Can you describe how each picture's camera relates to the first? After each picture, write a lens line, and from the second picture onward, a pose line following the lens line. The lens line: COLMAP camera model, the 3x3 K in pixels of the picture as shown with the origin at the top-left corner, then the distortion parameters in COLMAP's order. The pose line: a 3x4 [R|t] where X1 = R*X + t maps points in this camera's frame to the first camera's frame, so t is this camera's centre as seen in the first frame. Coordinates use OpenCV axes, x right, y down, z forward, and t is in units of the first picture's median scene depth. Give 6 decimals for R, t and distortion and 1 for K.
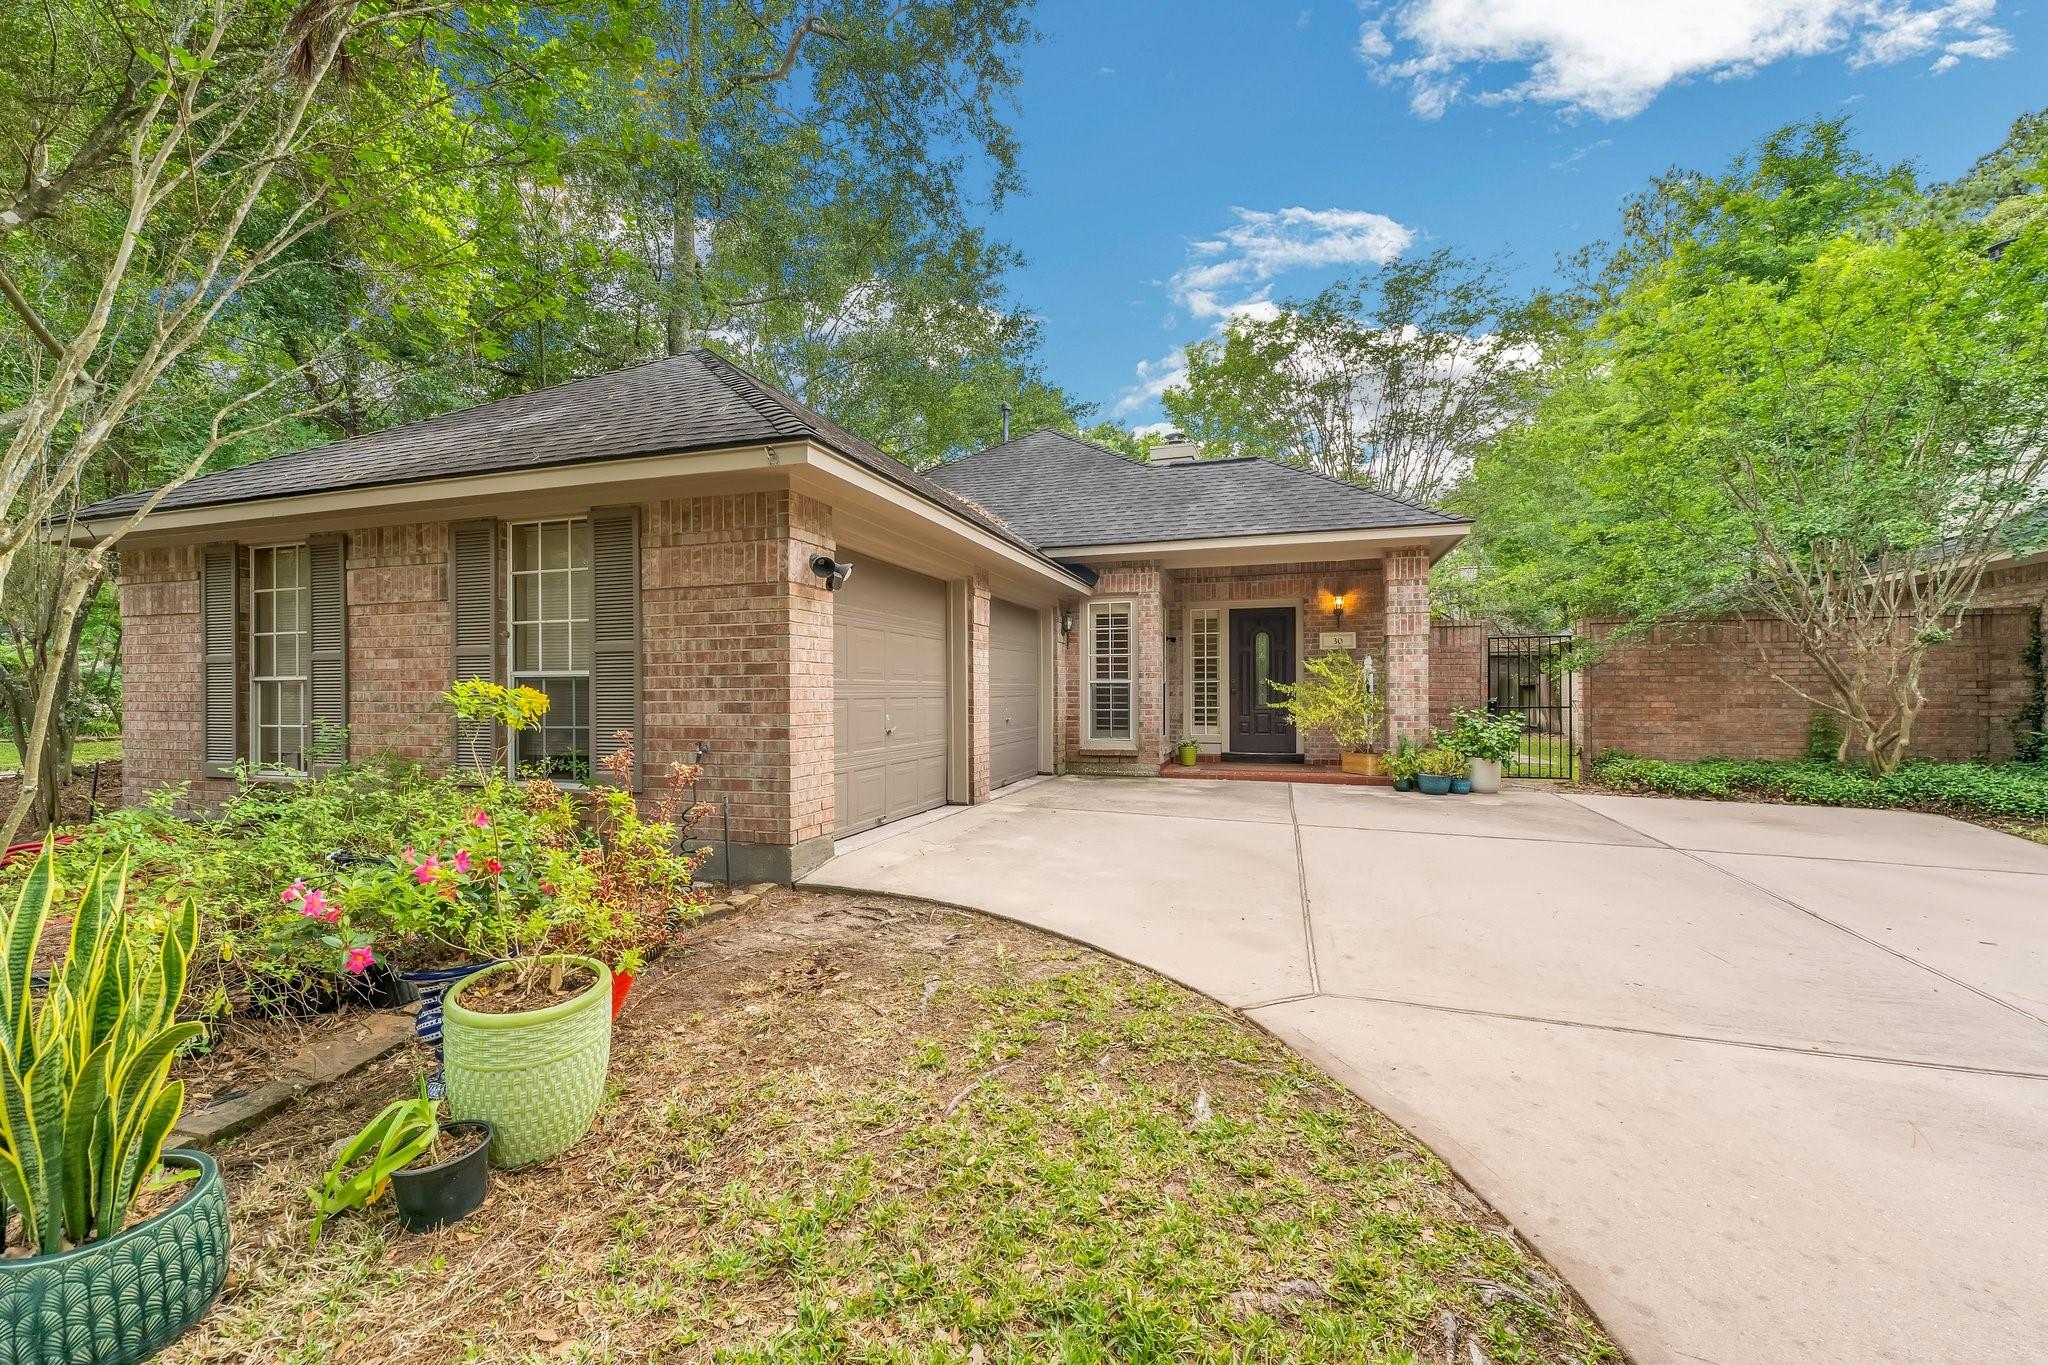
lens RADIAL K [[833.0, 0, 1015.0], [0, 833.0, 690.2], [0, 0, 1]] dist [-0.020207, 0.000110]
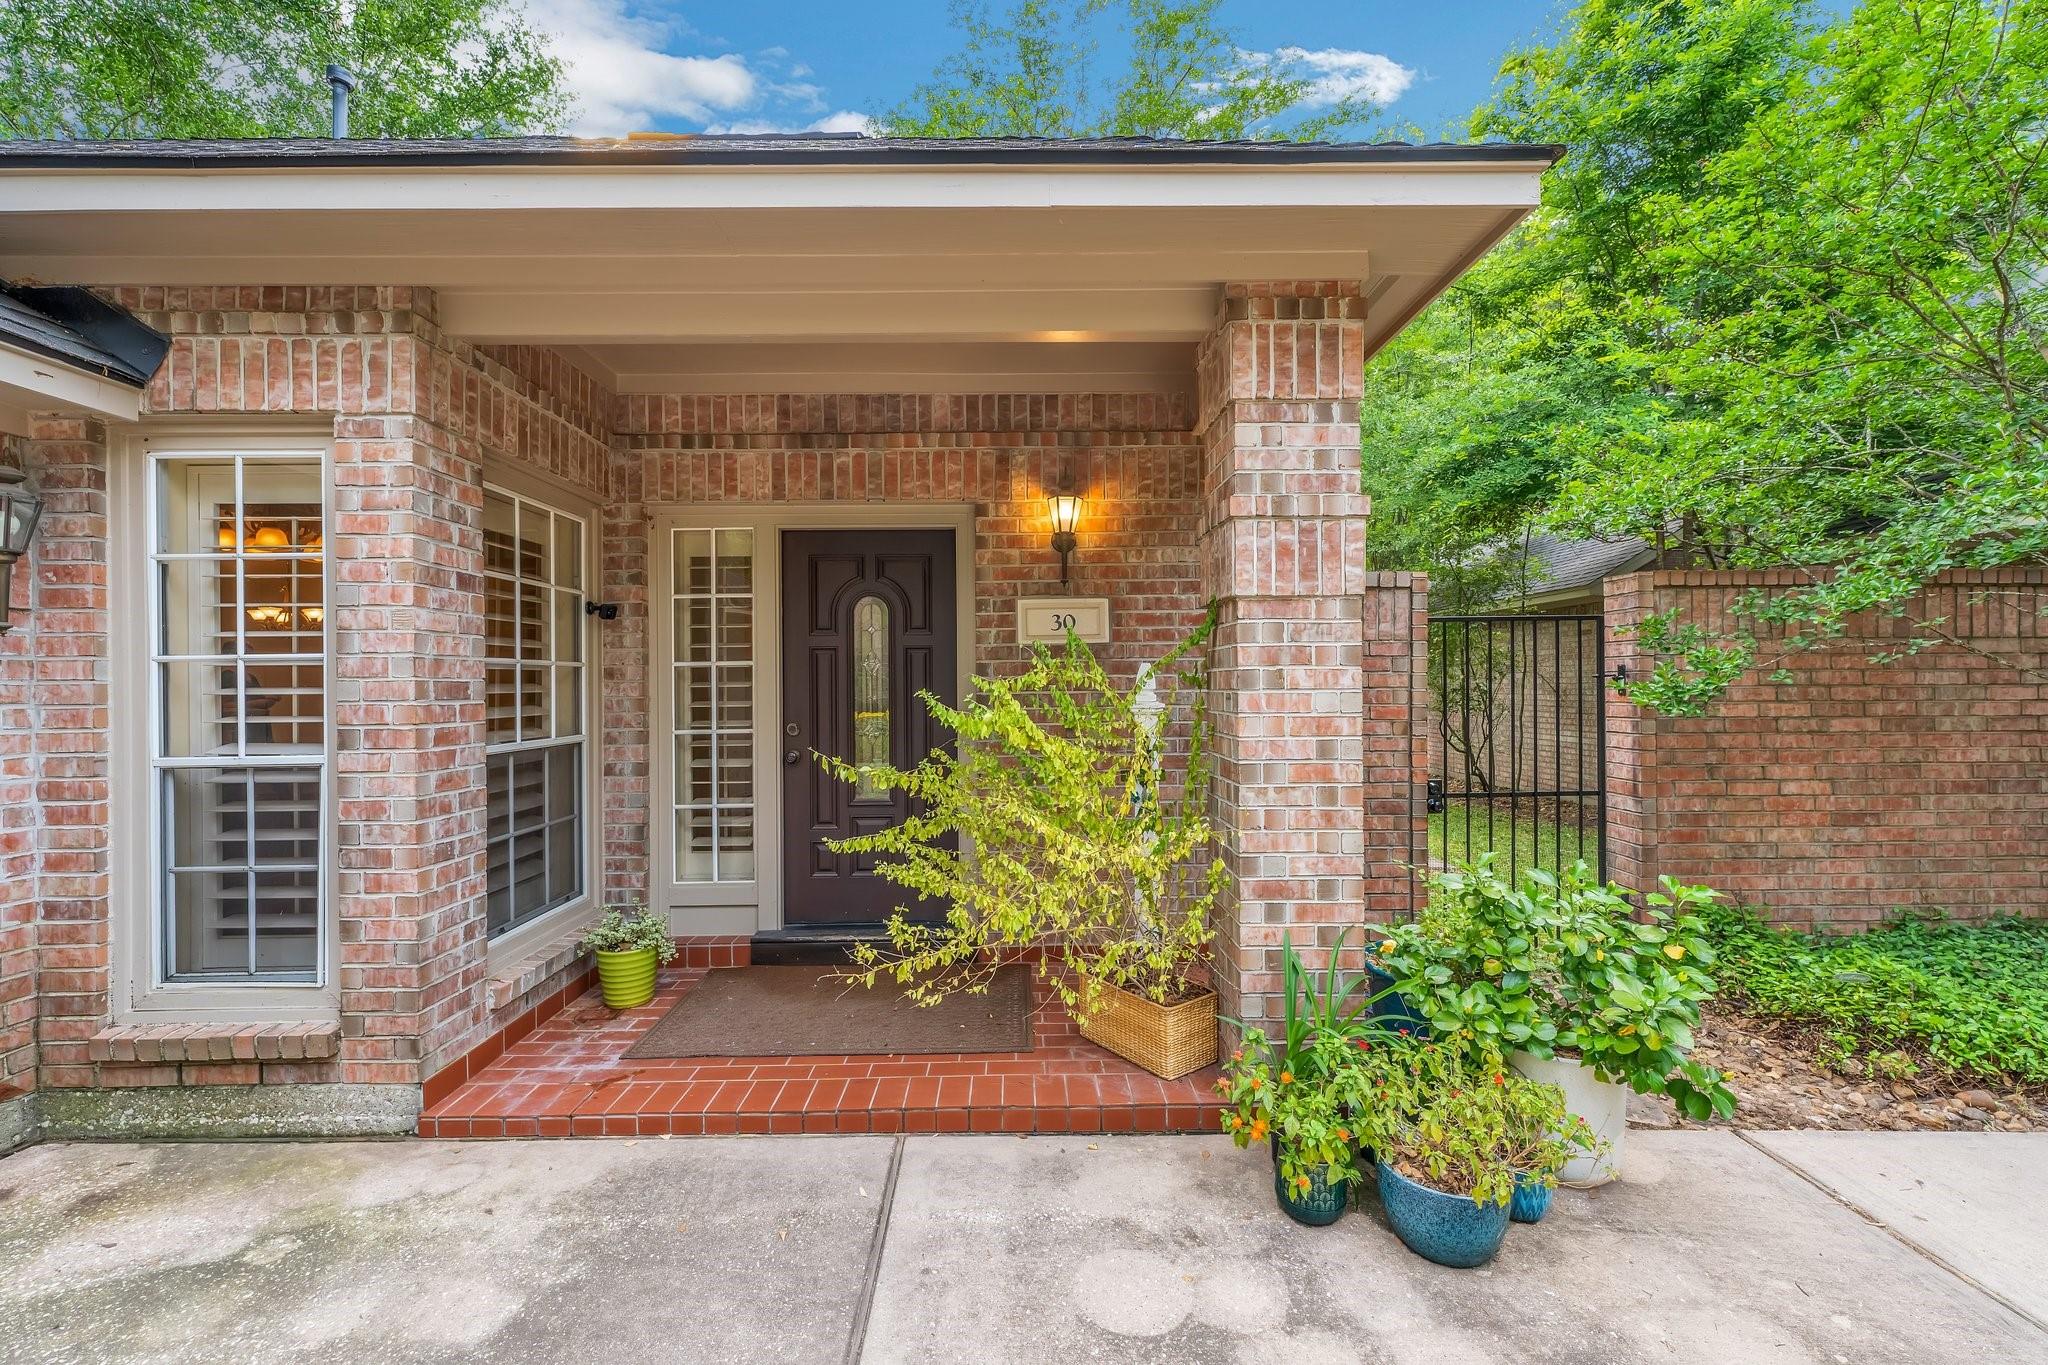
lens RADIAL K [[849.7, 0, 1025.0], [0, 849.7, 701.0], [0, 0, 1]] dist [-0.017618, 0.000367]
pose [[0.945511, -0.010799, 0.325412, 0.268179], [0.004745, 0.999801, 0.019393, -0.033770], [-0.325557, -0.016792, 0.945373, 0.696401]]
